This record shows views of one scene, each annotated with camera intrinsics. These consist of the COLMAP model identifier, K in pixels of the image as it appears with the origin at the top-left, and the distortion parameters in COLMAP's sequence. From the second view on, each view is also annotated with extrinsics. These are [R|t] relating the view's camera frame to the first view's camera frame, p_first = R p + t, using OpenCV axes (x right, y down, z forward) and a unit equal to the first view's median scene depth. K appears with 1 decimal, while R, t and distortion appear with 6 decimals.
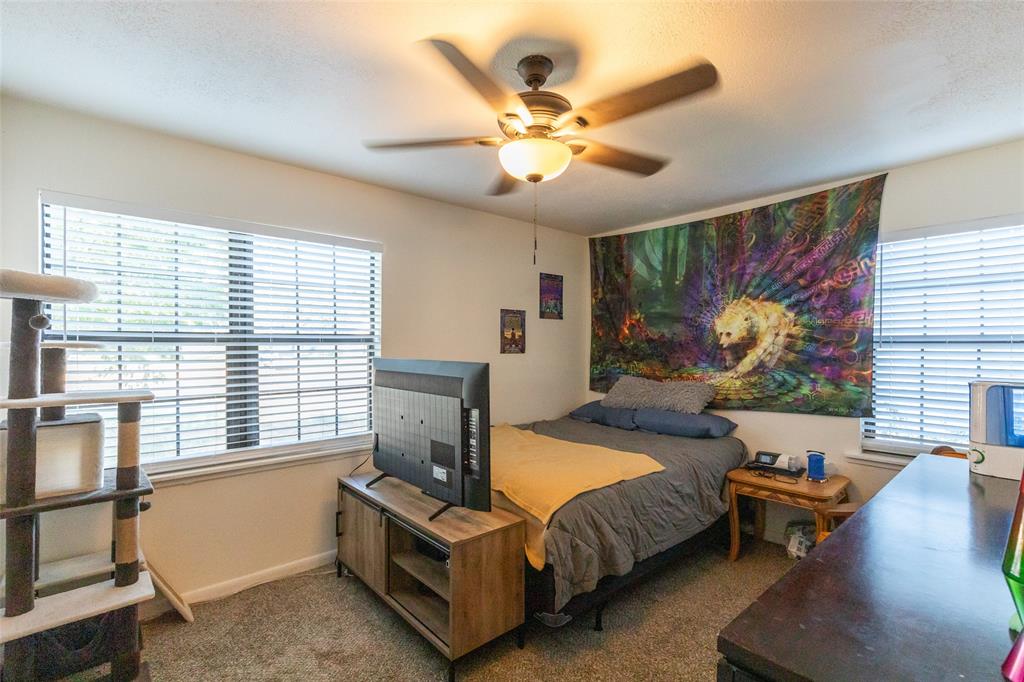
lens RADIAL K [[457.3, 0, 506.0], [0, 457.3, 344.0], [0, 0, 1]] dist [0.001718, 0.000102]
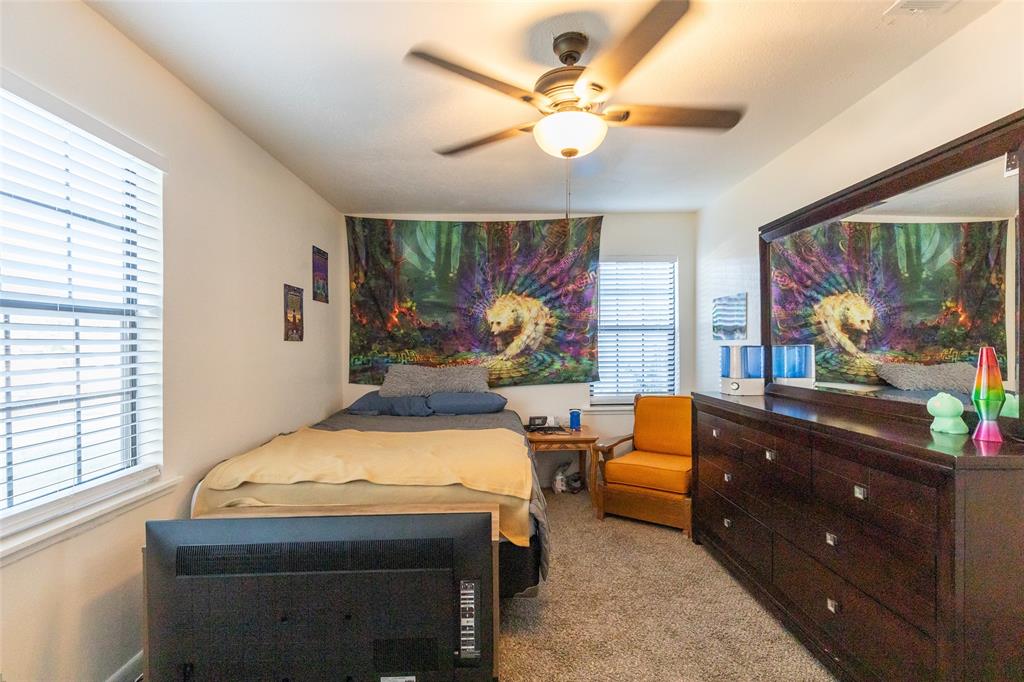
lens RADIAL K [[457.3, 0, 506.0], [0, 457.3, 344.0], [0, 0, 1]] dist [0.001718, 0.000102]
pose [[0.645662, -0.005150, 0.763606, -0.408056], [0.006561, 0.999978, 0.001197, 0.031258], [-0.763596, 0.004238, 0.645681, 0.228667]]
